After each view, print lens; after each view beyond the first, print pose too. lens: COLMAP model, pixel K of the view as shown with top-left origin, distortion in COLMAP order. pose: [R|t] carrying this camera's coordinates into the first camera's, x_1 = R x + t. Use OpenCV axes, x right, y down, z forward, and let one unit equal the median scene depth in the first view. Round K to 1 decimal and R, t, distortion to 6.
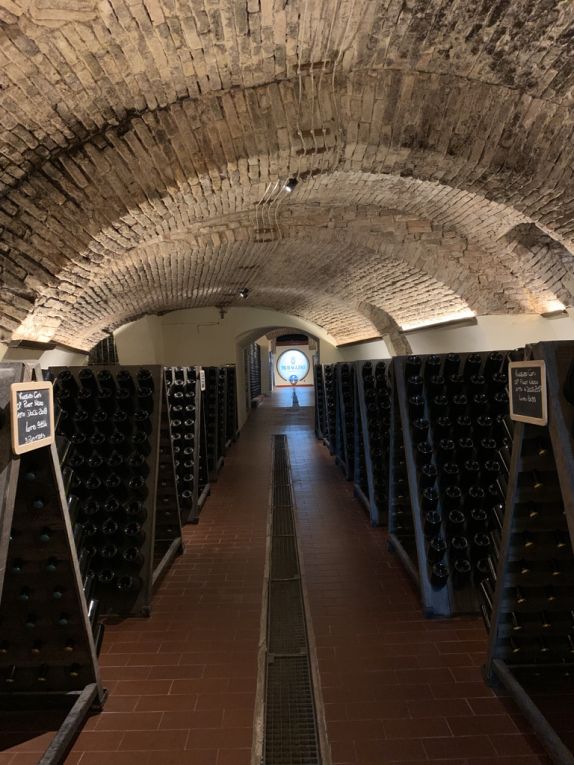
lens RADIAL K [[676.3, 0, 286.9], [0, 676.3, 355.0], [0, 0, 1]] dist [0.008089, -0.008254]
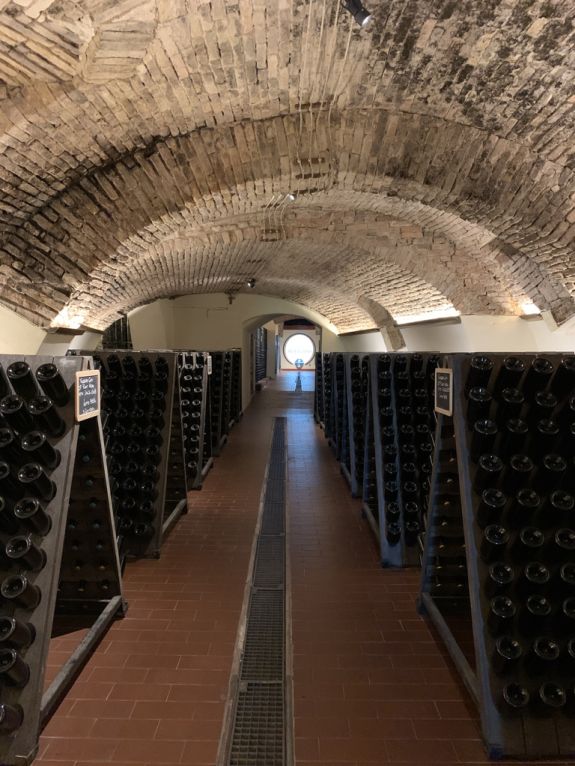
lens RADIAL K [[677.2, 0, 287.4], [0, 677.2, 355.4], [0, 0, 1]] dist [0.008089, -0.008254]
pose [[0.999193, 0.038709, -0.010756, 0.023970], [-0.038410, 0.998904, 0.026734, -0.020595], [0.011779, -0.026299, 0.999585, -0.183413]]
